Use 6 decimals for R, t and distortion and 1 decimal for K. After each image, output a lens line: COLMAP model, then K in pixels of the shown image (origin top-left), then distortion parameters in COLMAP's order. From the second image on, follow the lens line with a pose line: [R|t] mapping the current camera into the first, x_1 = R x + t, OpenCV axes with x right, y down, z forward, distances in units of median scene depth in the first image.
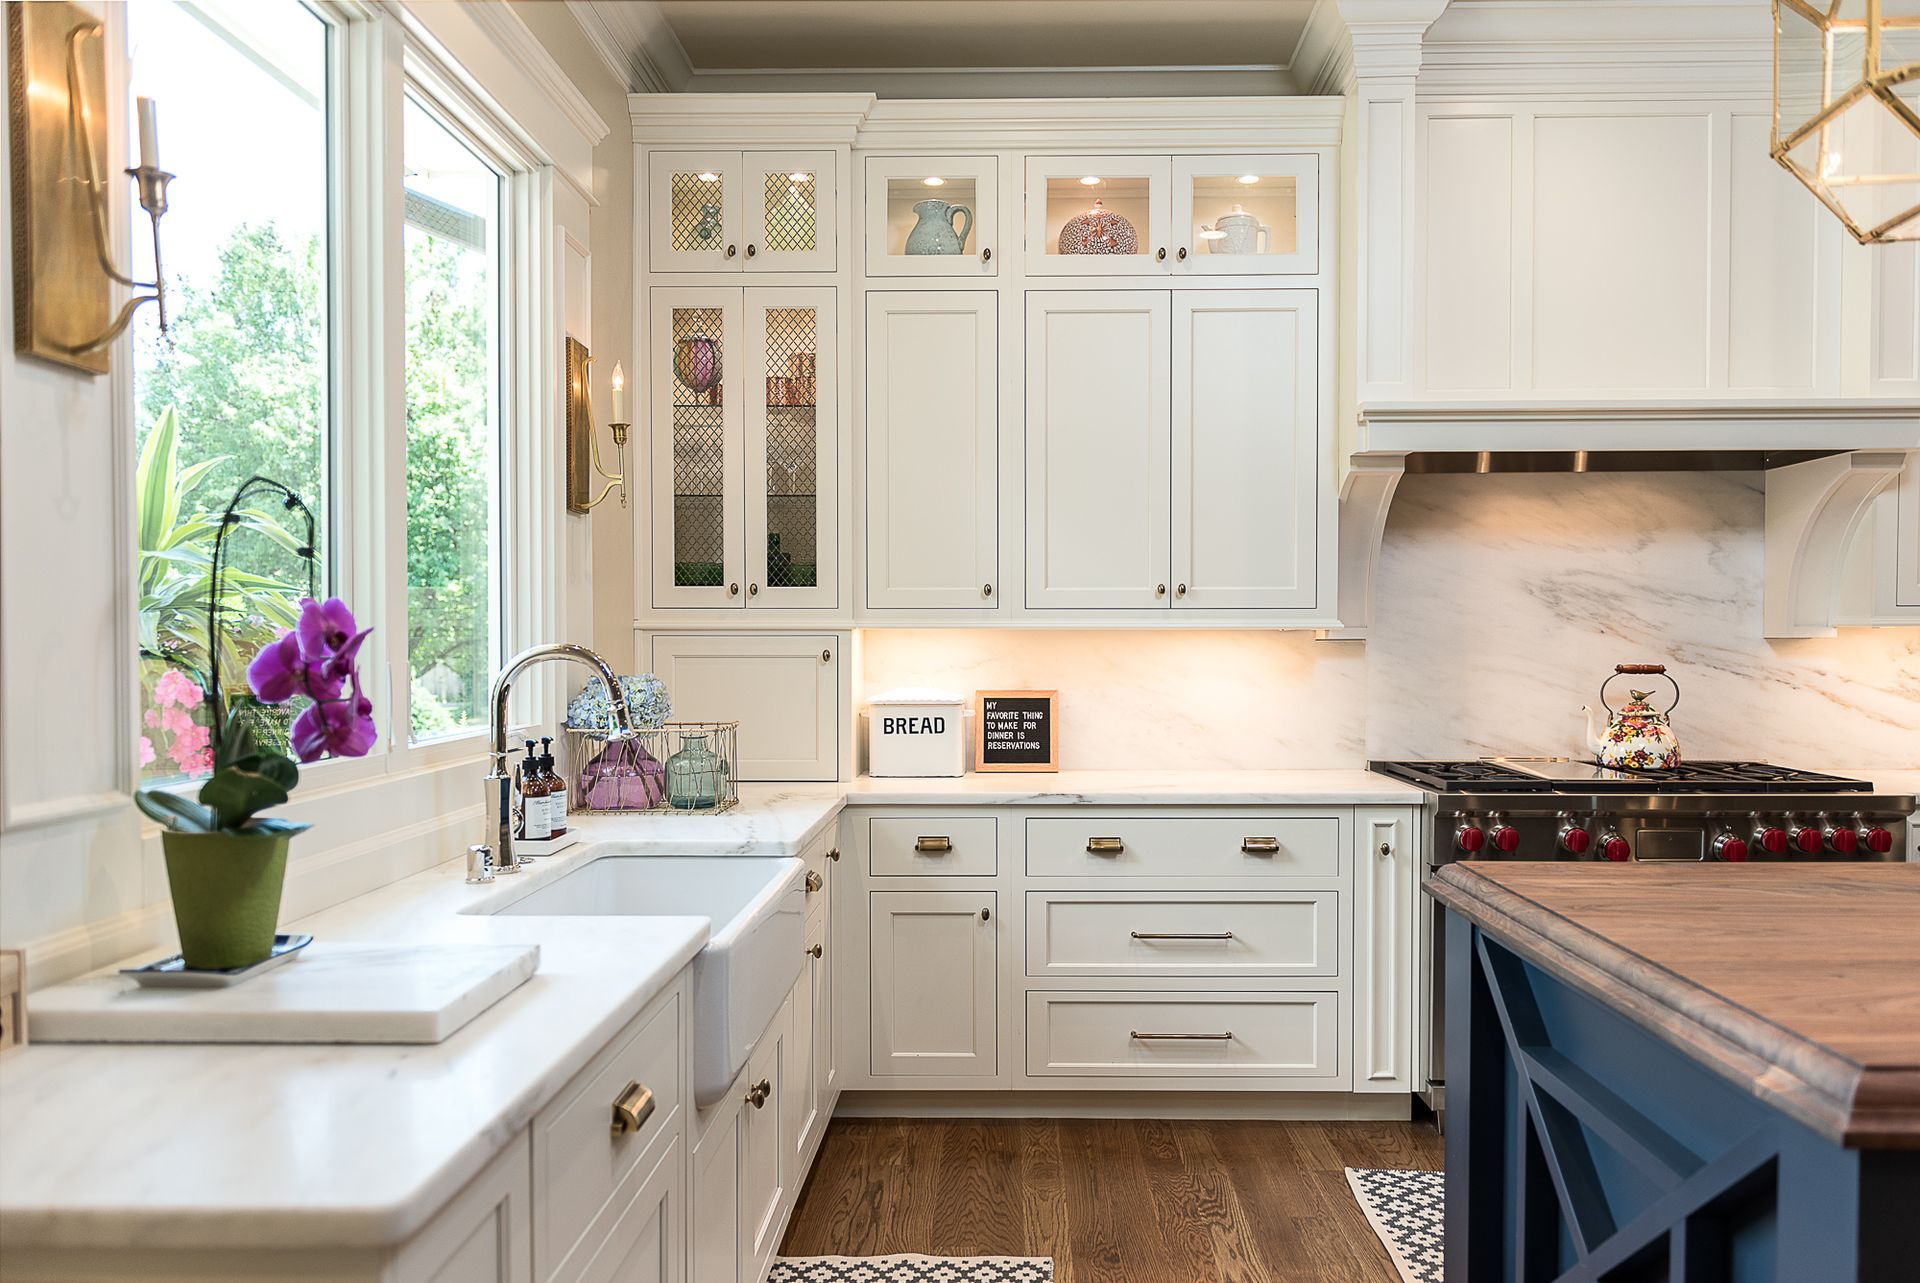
lens RADIAL K [[1343.2, 0, 986.3], [0, 1343.2, 667.3], [0, 0, 1]] dist [0.000797, -0.001749]
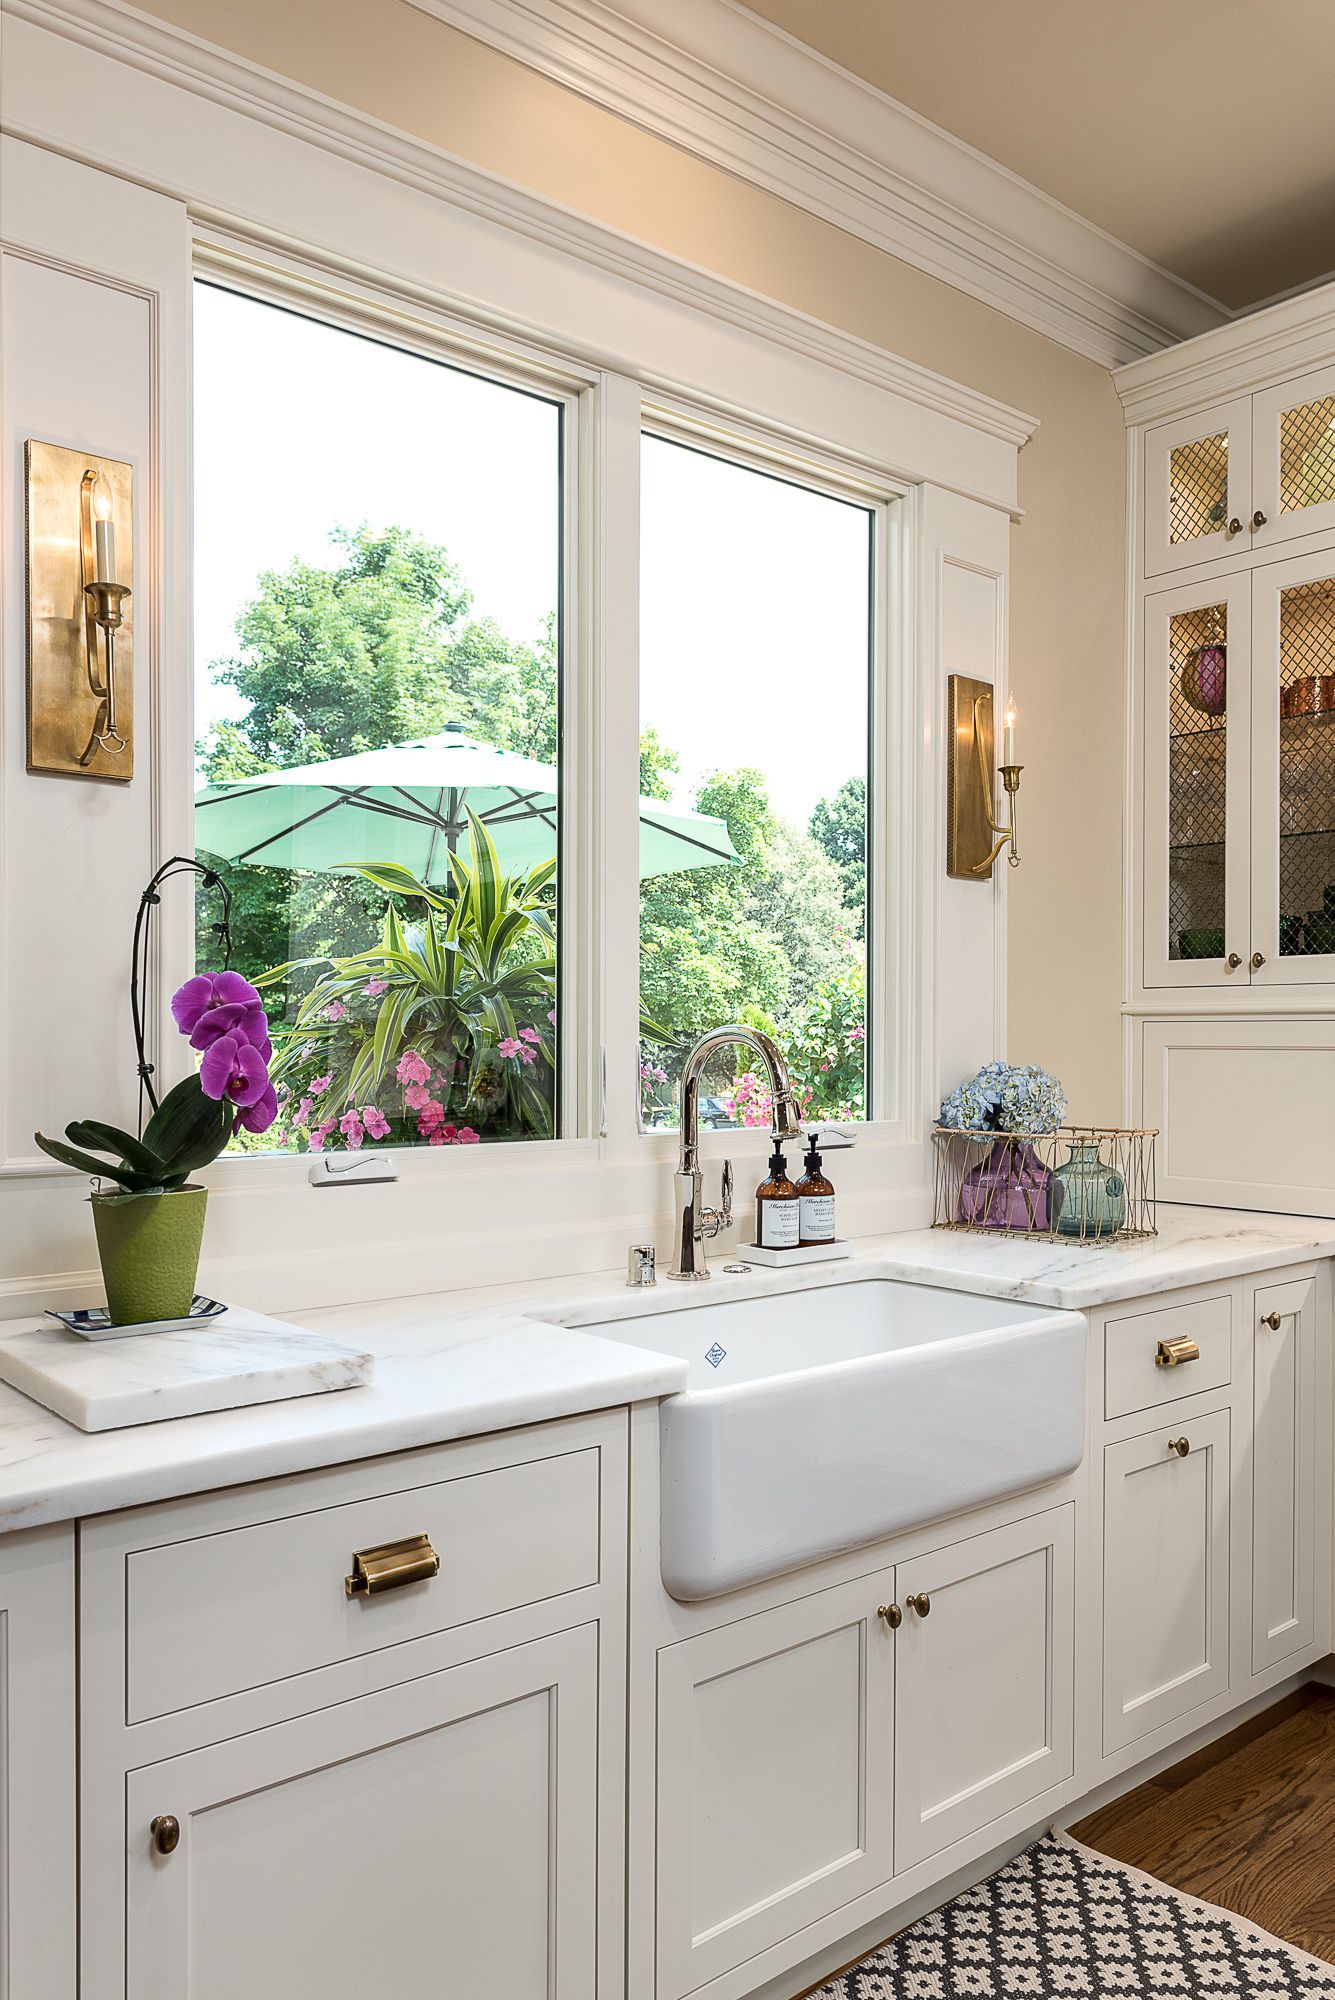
lens RADIAL K [[1438.5, 0, 735.4], [0, 1438.5, 1044.7], [0, 0, 1]] dist [0.005632, -0.002131]
pose [[0.677654, 0.007050, -0.735347, 0.227460], [-0.018032, 0.999813, -0.007033, 0.001258], [0.735160, 0.018026, 0.677654, 0.225321]]
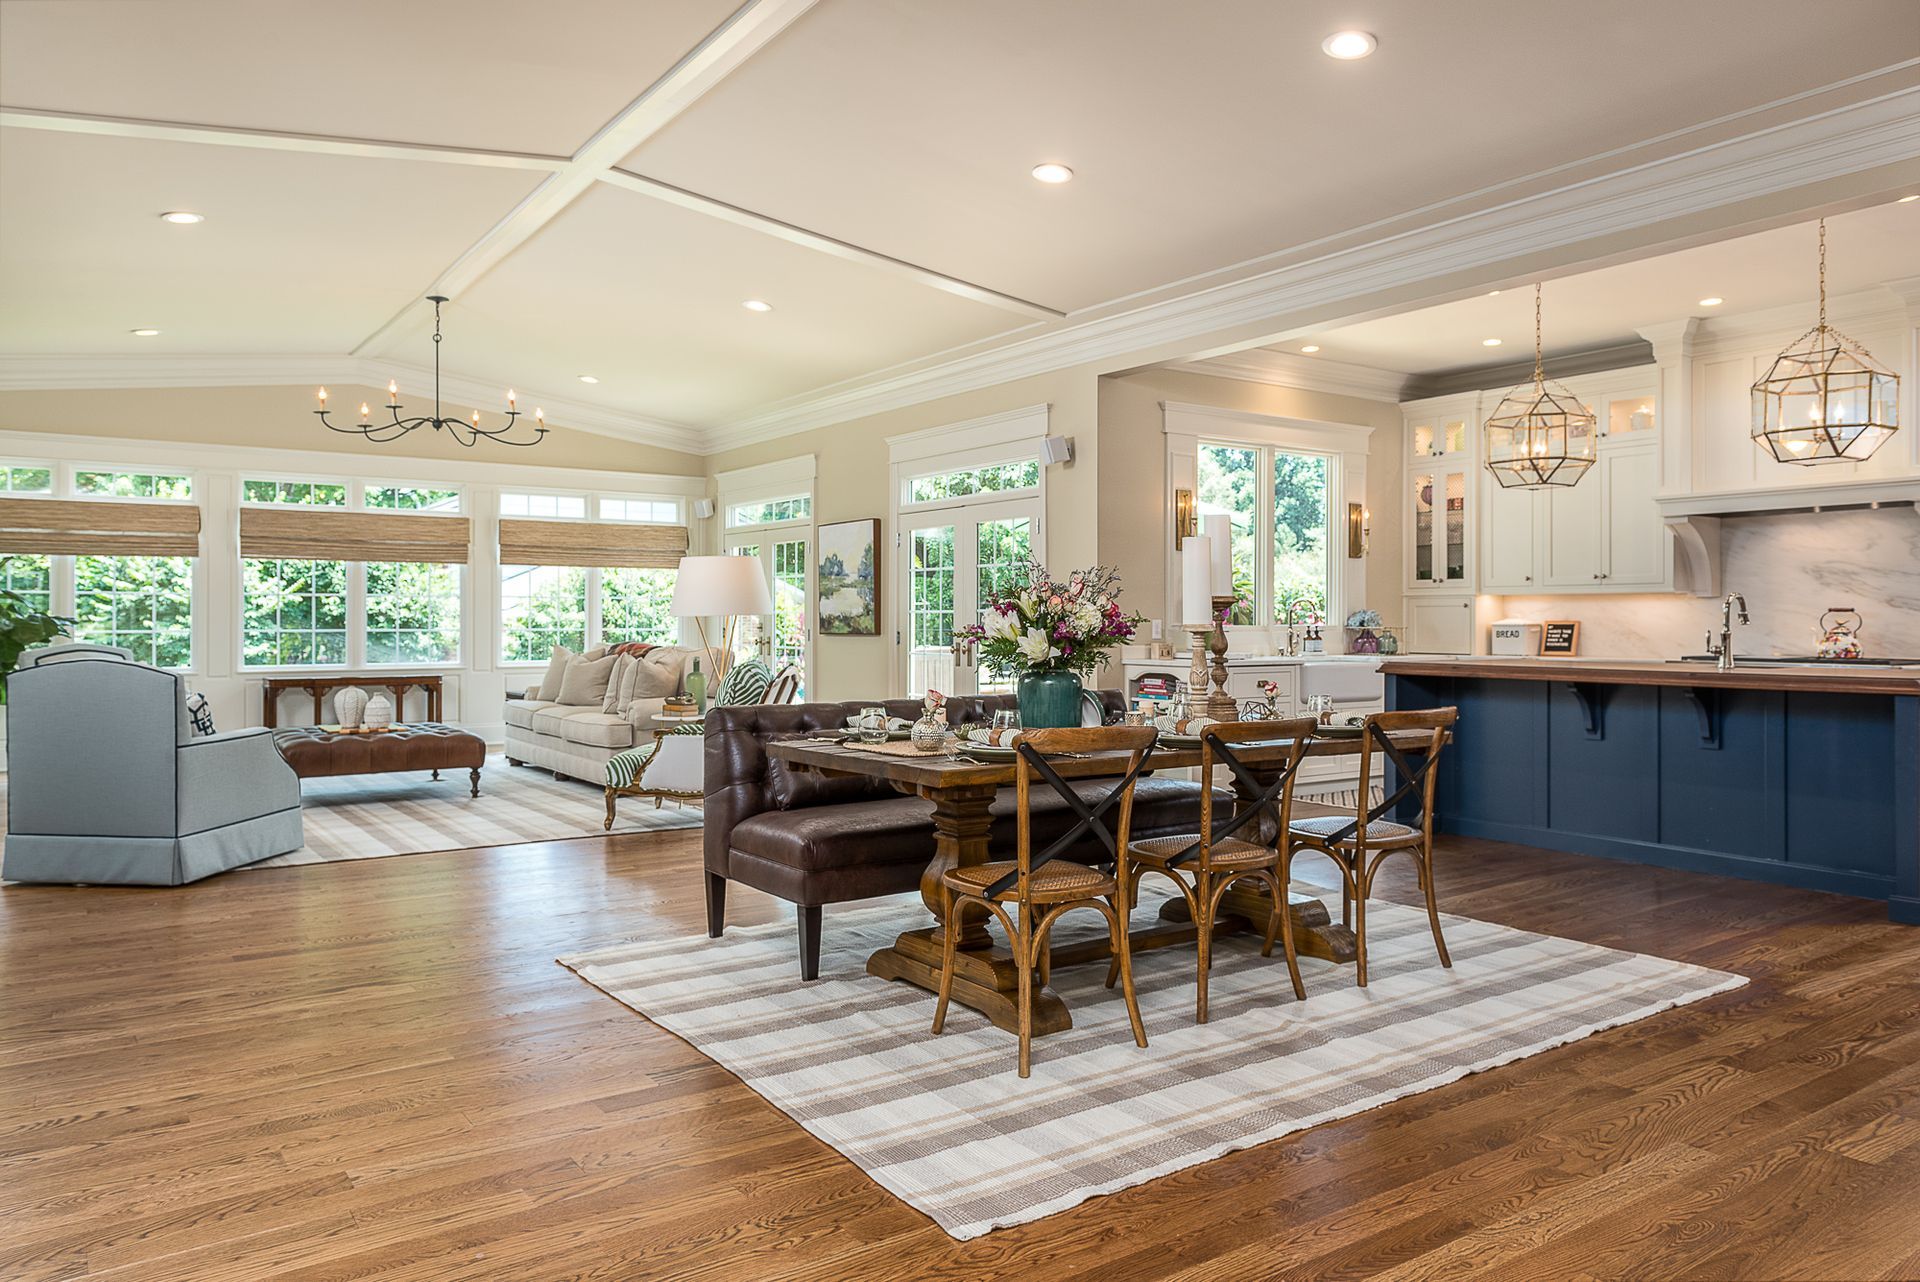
lens RADIAL K [[1289.2, 0, 963.7], [0, 1289.2, 614.4], [0, 0, 1]] dist [-0.000181, -0.002490]
pose [[0.581266, -0.001291, -0.813713, 1.336929], [-0.019524, 0.999689, -0.015533, 0.066131], [0.813479, 0.024916, 0.581060, -1.227869]]
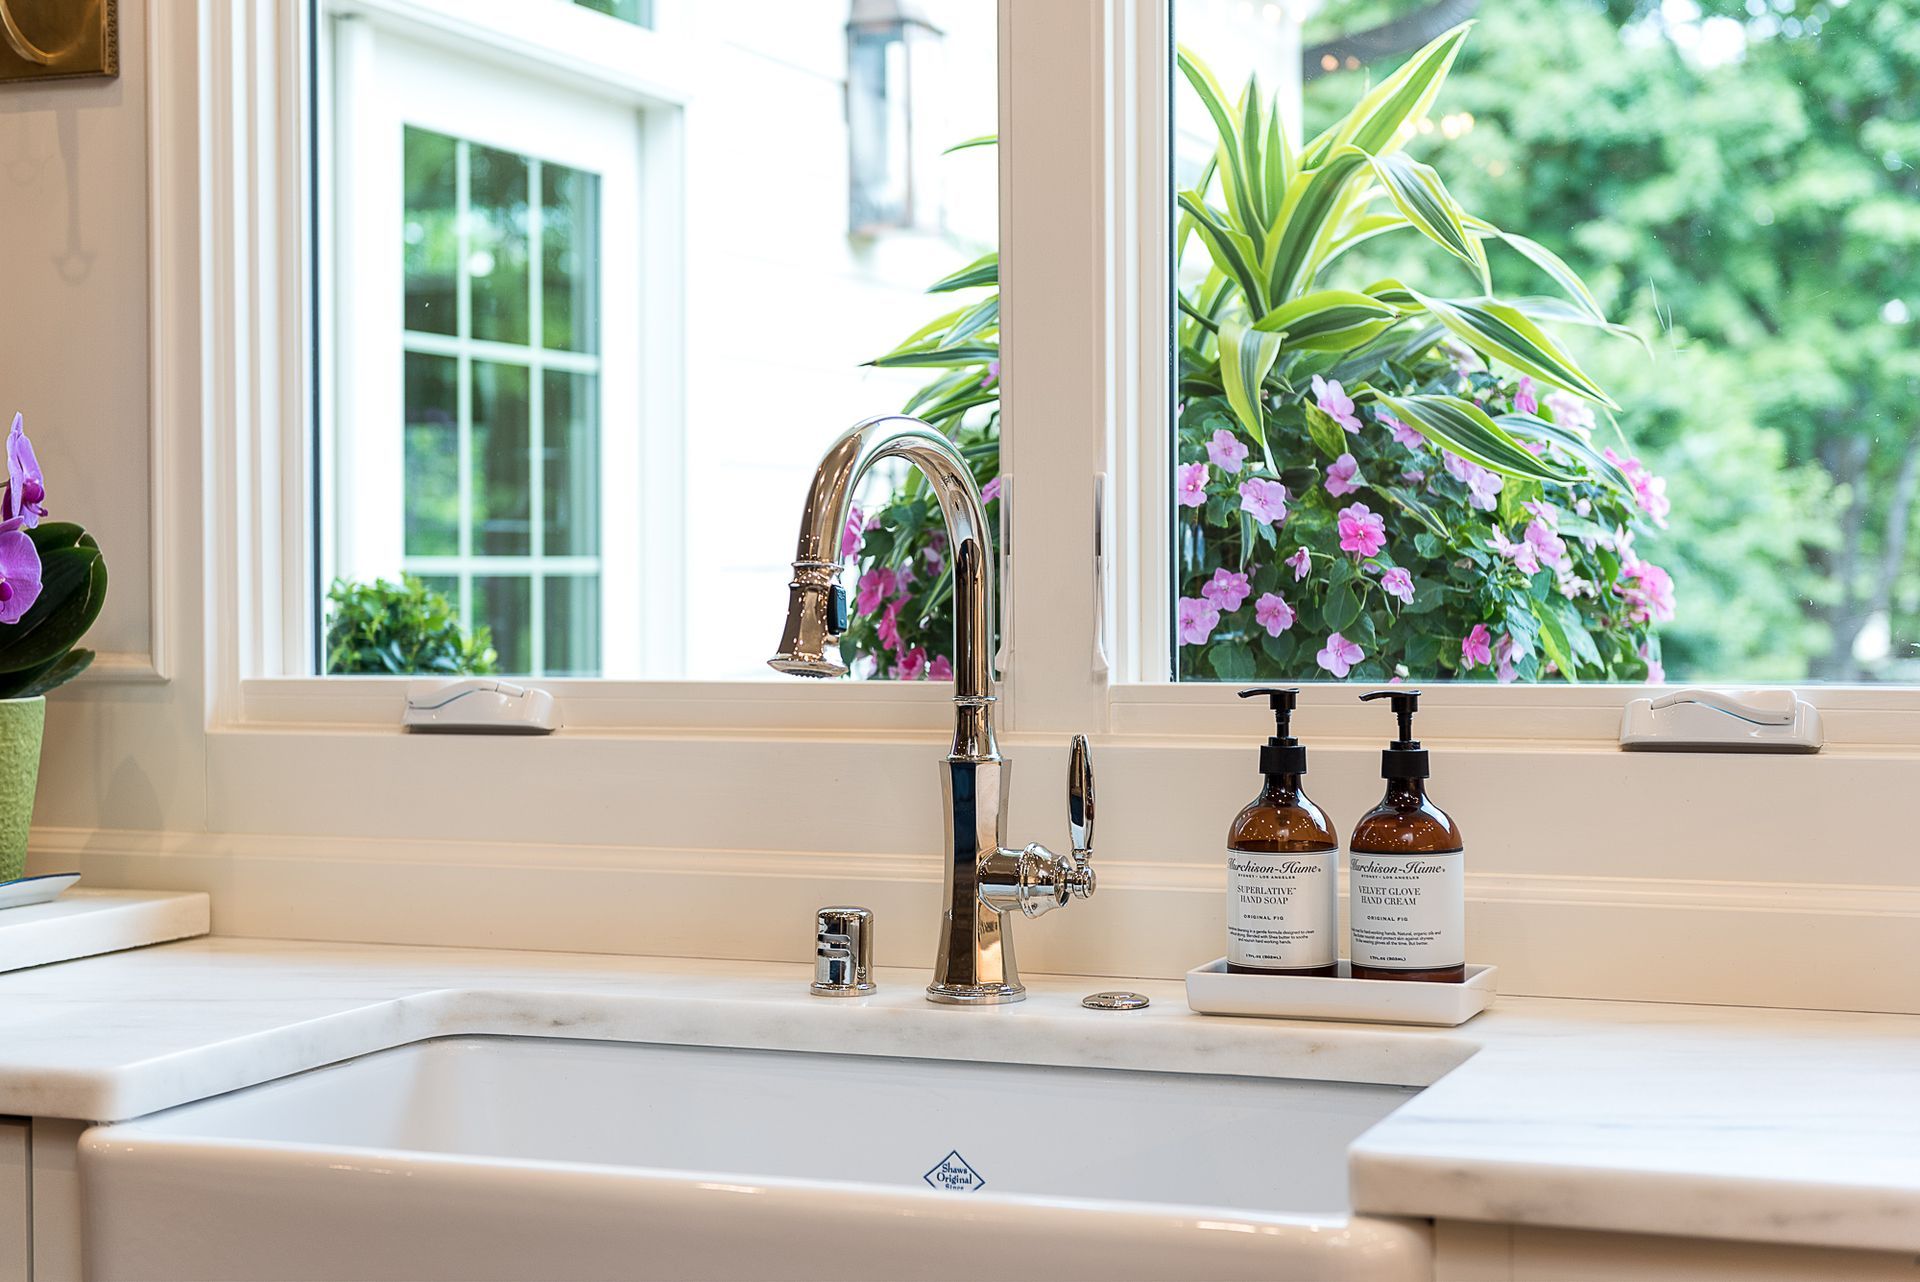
lens RADIAL K [[3160.8, 0, 960.0], [0, 3160.8, 641.0], [0, 0, 1]] dist [0.047216, -0.252176]
pose [[-0.339887, 0.022365, -0.940200, 0.314958], [-0.015726, 0.999442, 0.029460, 0.011990], [0.940335, 0.024799, -0.339346, 0.807694]]
